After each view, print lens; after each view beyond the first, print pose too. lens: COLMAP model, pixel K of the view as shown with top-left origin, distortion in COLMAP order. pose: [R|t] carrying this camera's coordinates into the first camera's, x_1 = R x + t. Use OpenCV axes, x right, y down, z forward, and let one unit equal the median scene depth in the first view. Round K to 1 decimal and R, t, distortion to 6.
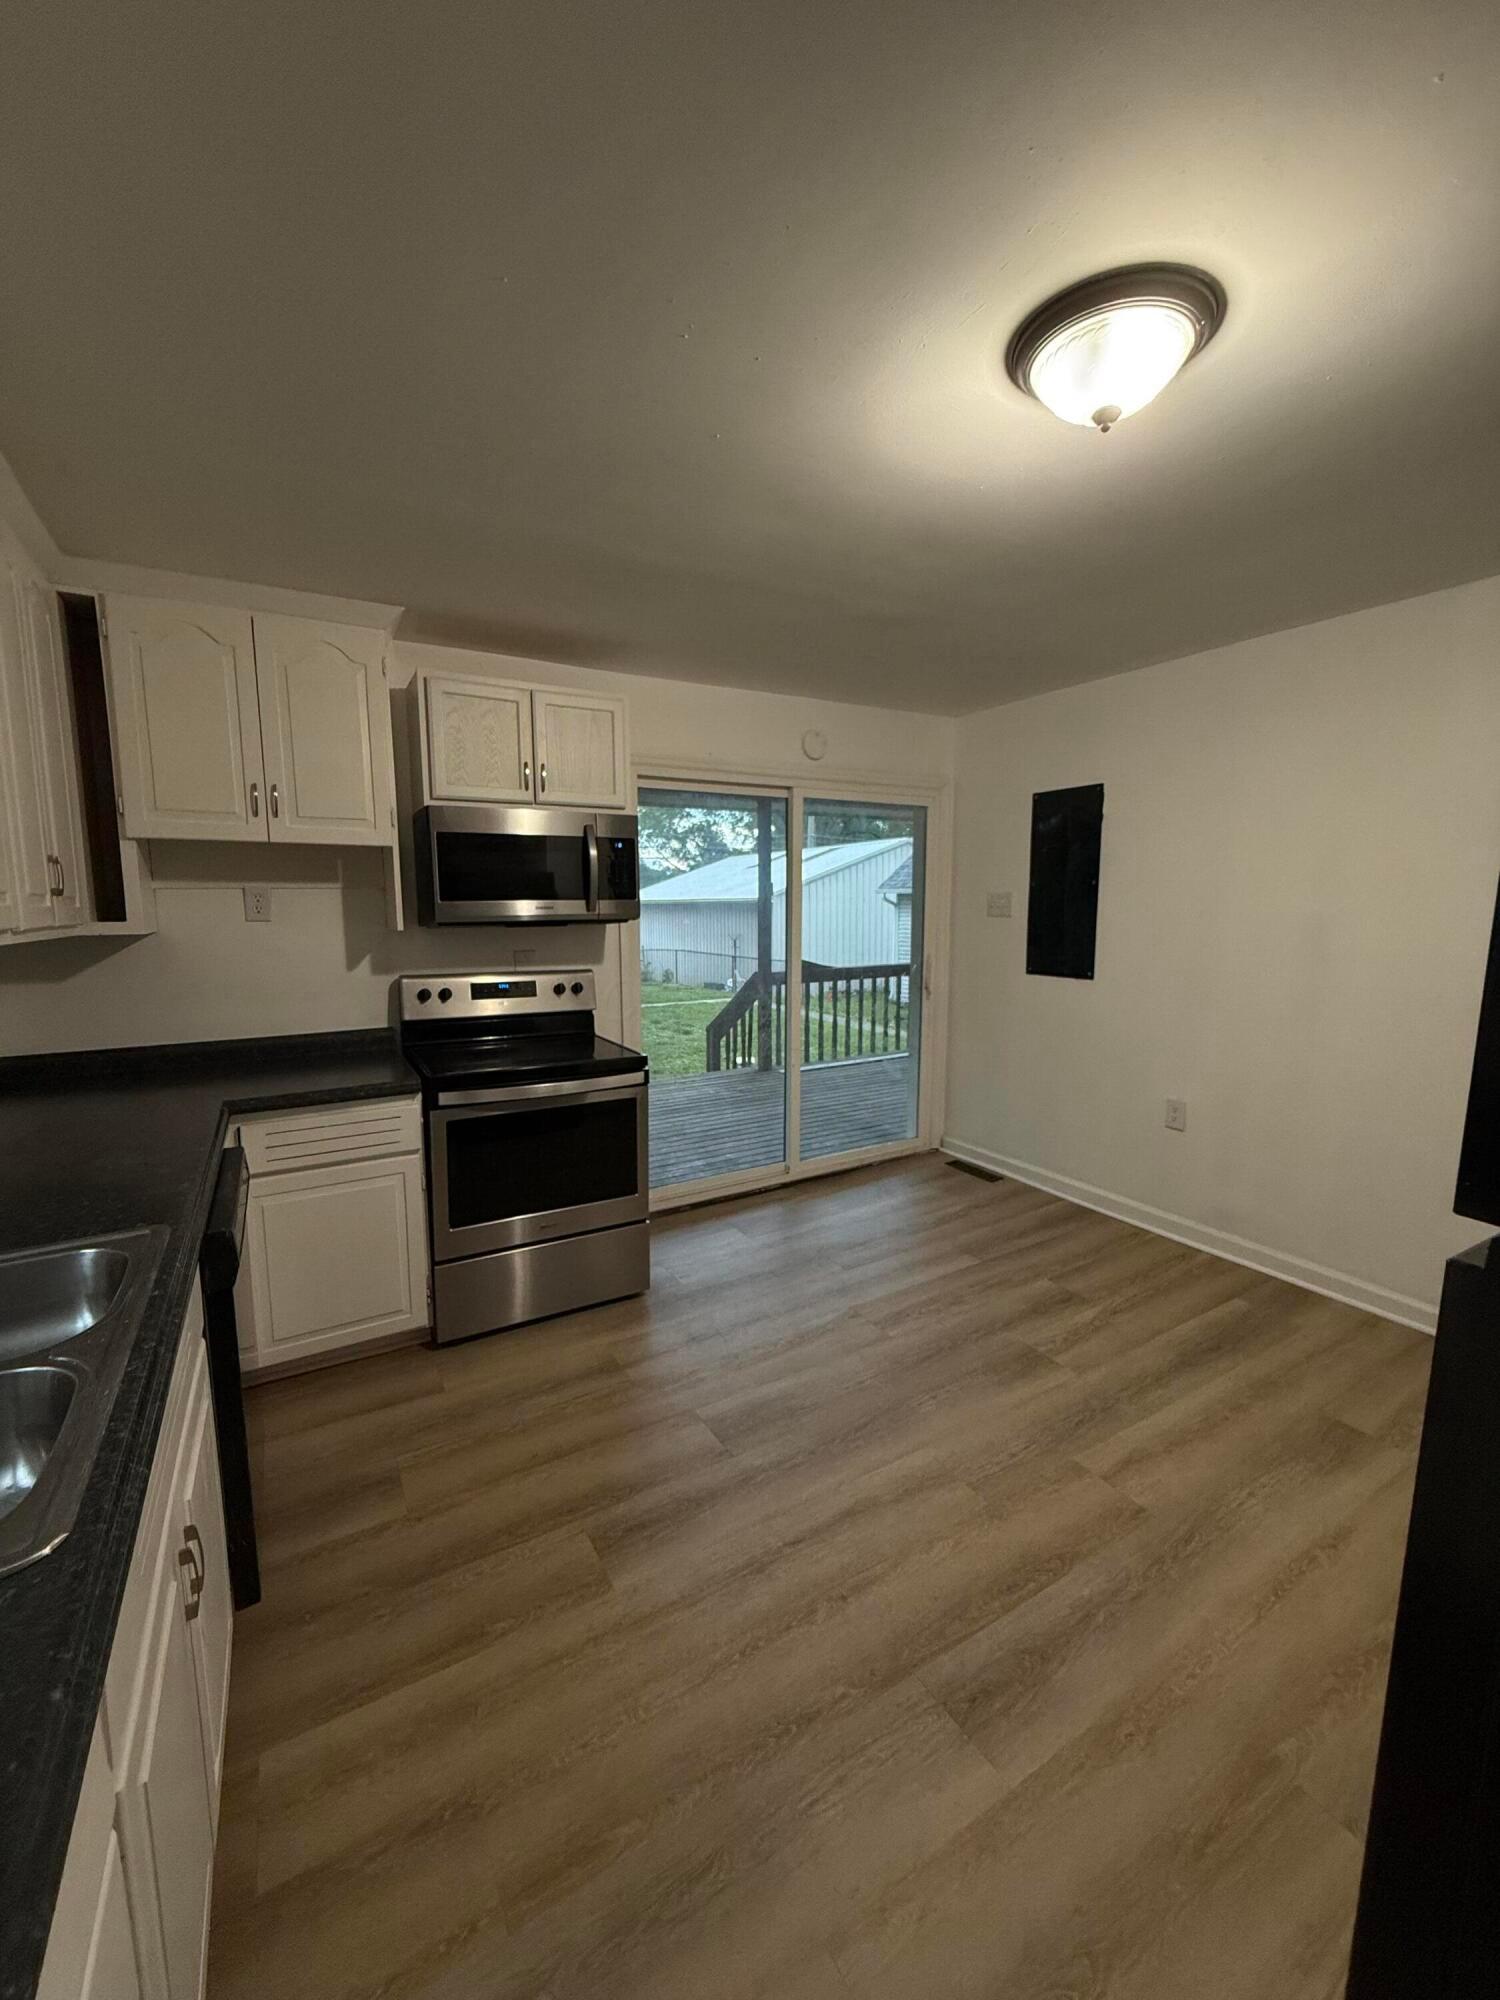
lens RADIAL K [[790.9, 0, 744.7], [0, 790.9, 997.0], [0, 0, 1]] dist [0.000539, -0.000629]
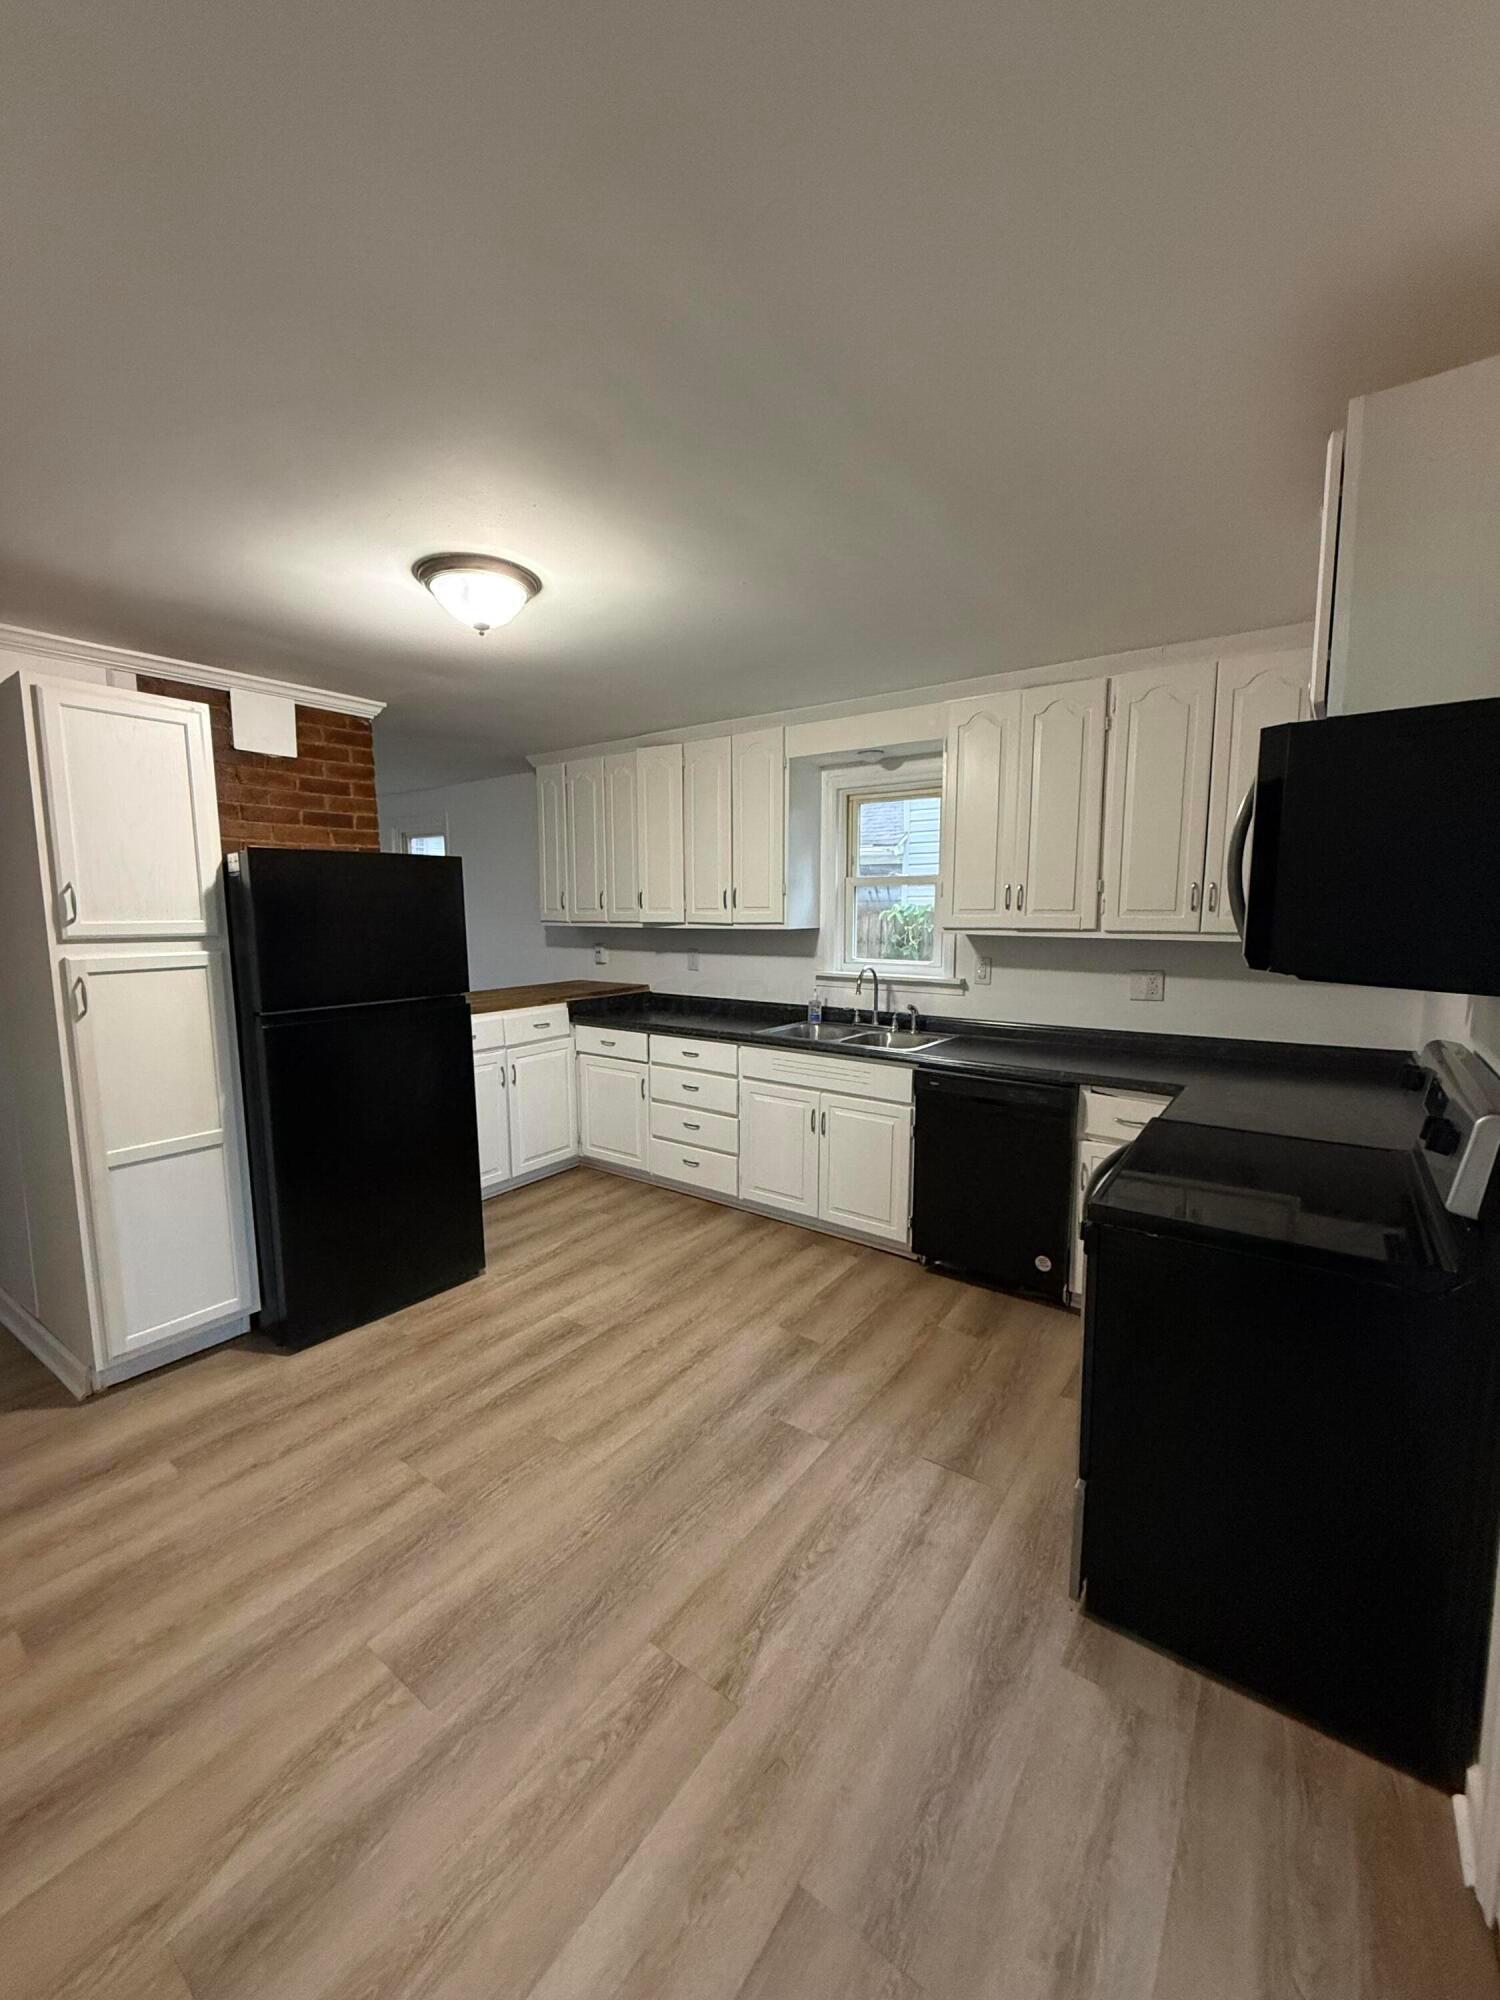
lens RADIAL K [[790.9, 0, 744.7], [0, 790.9, 997.0], [0, 0, 1]] dist [0.000539, -0.000629]
pose [[-0.916478, 0.054024, -0.396420, 0.511225], [-0.038747, 0.974199, 0.222342, -0.295898], [0.398203, 0.219132, -0.890739, 2.243904]]
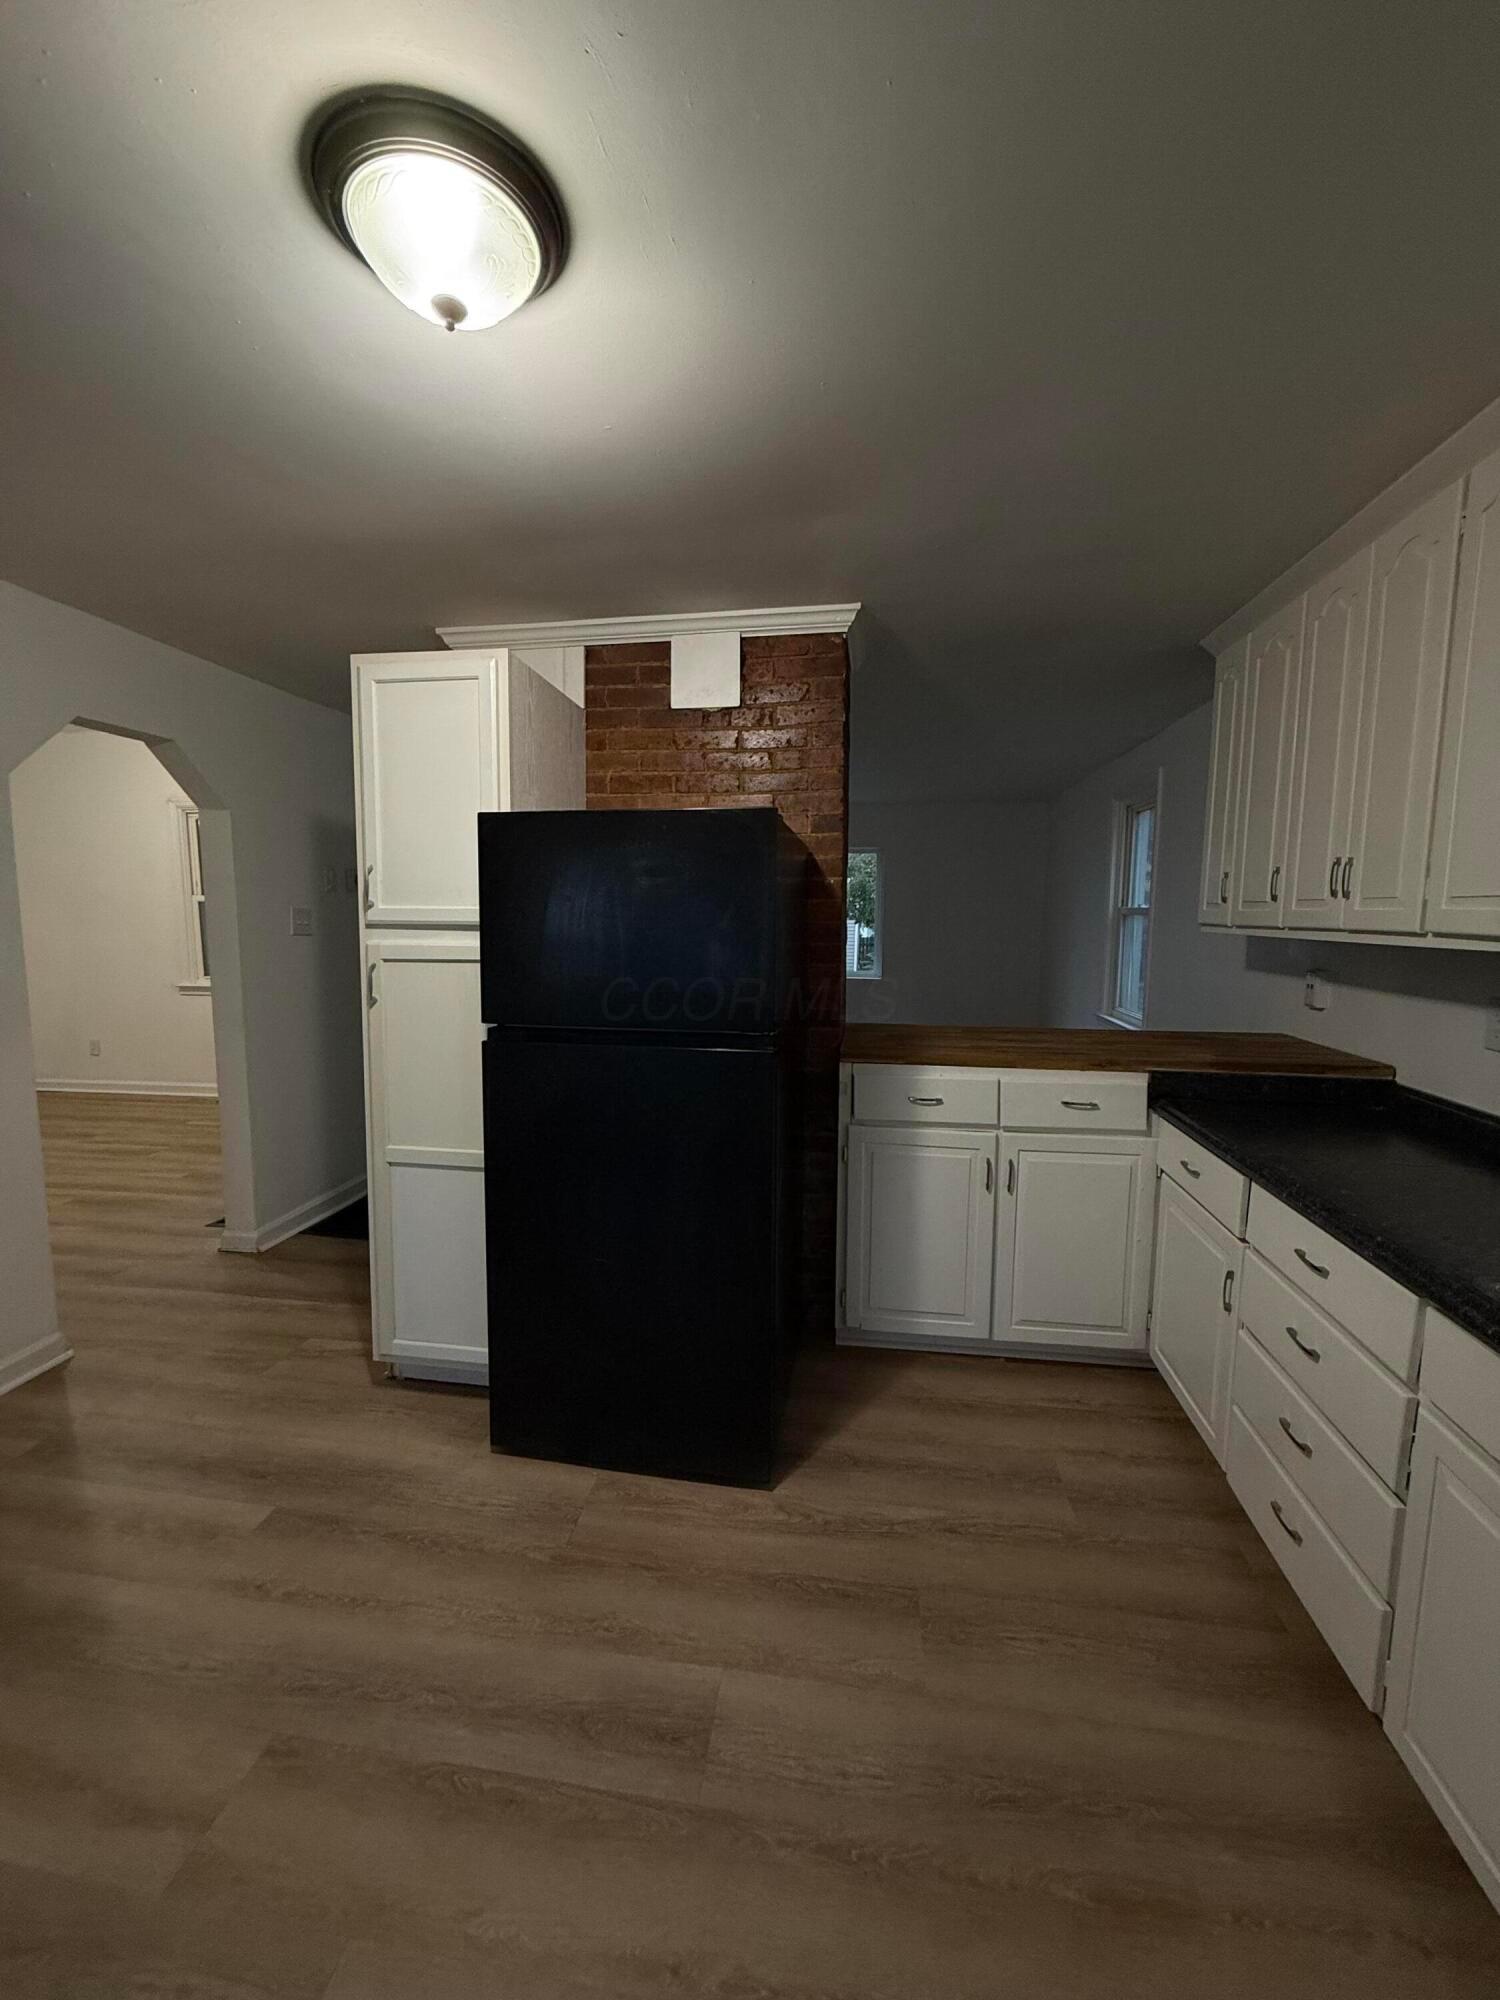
lens RADIAL K [[790.9, 0, 744.7], [0, 790.9, 997.0], [0, 0, 1]] dist [0.000539, -0.000629]
pose [[-0.777547, -0.066960, 0.625249, -0.261447], [0.073195, 0.977918, 0.195753, -0.146653], [-0.624550, 0.197973, -0.755476, 1.236016]]
